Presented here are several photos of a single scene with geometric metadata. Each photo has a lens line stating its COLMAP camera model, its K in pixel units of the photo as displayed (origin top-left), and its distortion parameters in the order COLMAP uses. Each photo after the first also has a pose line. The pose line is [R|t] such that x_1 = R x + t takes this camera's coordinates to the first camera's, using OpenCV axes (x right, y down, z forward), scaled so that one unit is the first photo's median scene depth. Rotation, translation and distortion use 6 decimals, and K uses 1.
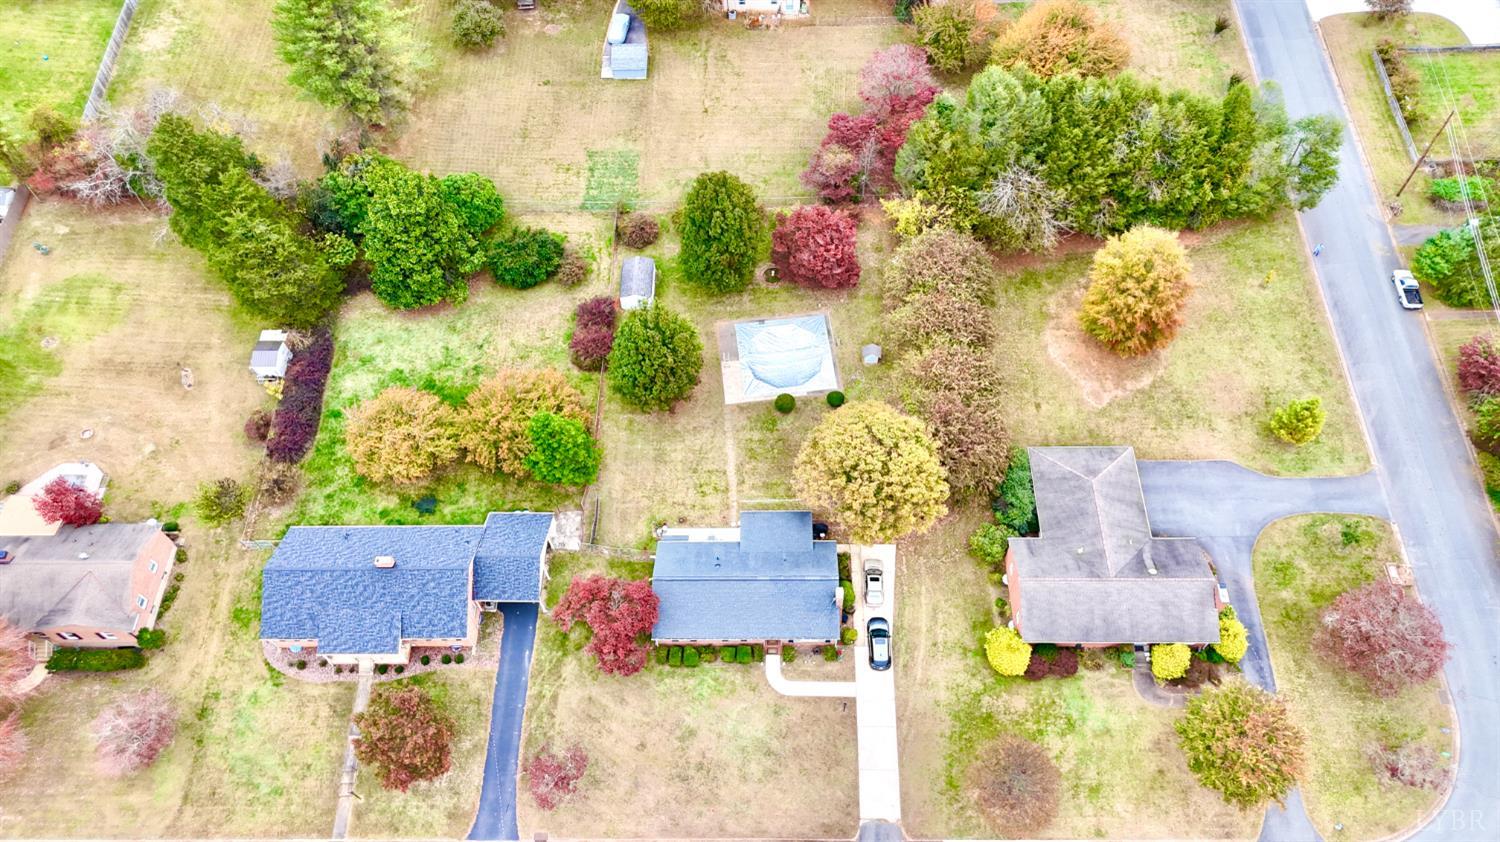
lens RADIAL K [[1105.5, 0, 757.8], [0, 1105.5, 420.7], [0, 0, 1]] dist [0.022233, -0.005177]
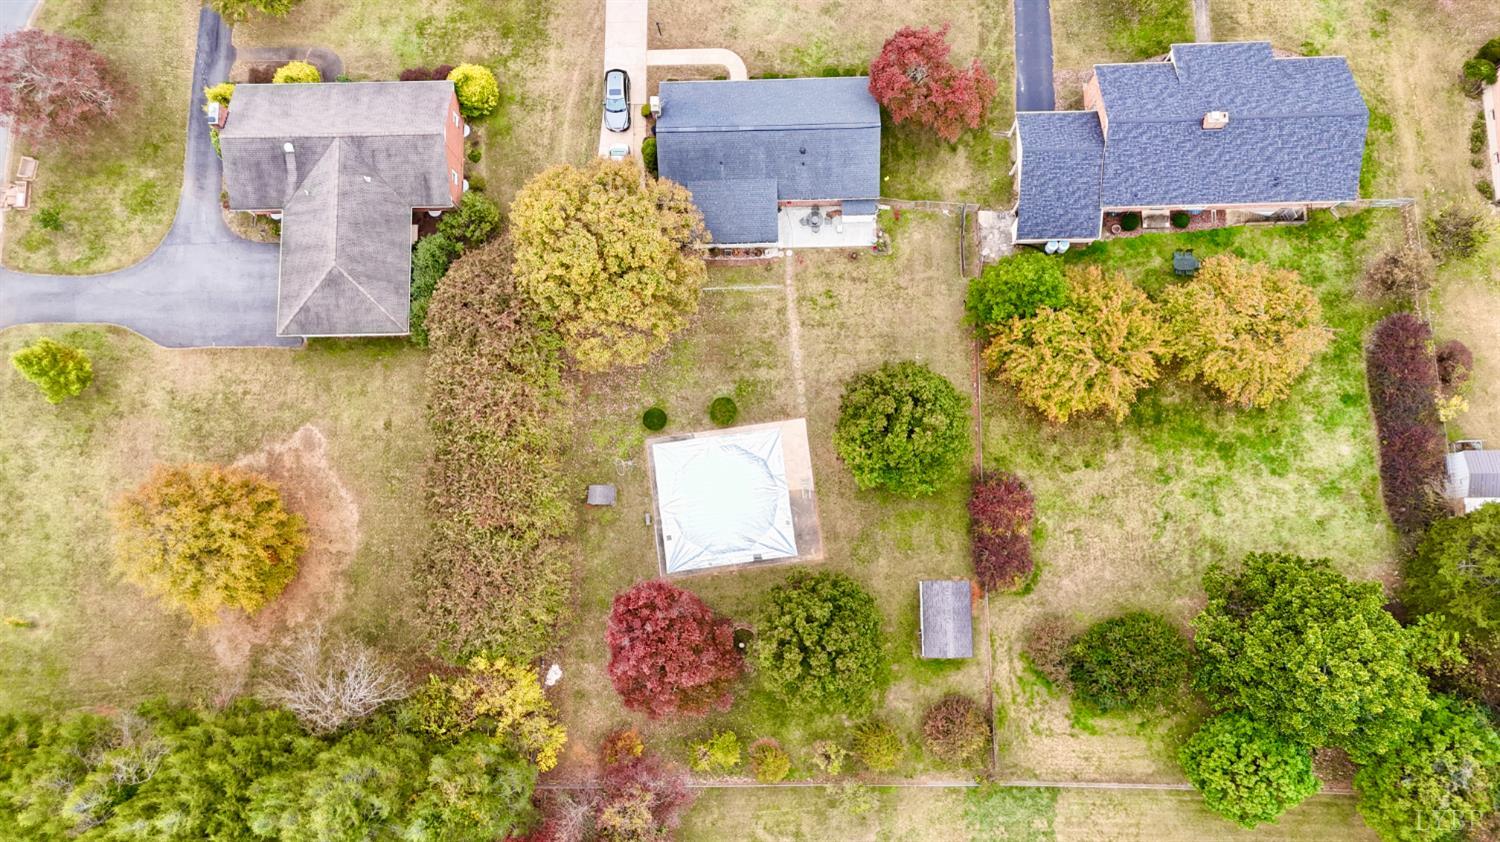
lens RADIAL K [[1105.5, 0, 757.8], [0, 1105.5, 420.7], [0, 0, 1]] dist [0.022233, -0.005177]
pose [[-0.998136, 0.026126, 0.055151, -0.039121], [0.015865, -0.761570, 0.647889, -0.506096], [0.058928, 0.647556, 0.759736, 0.454552]]
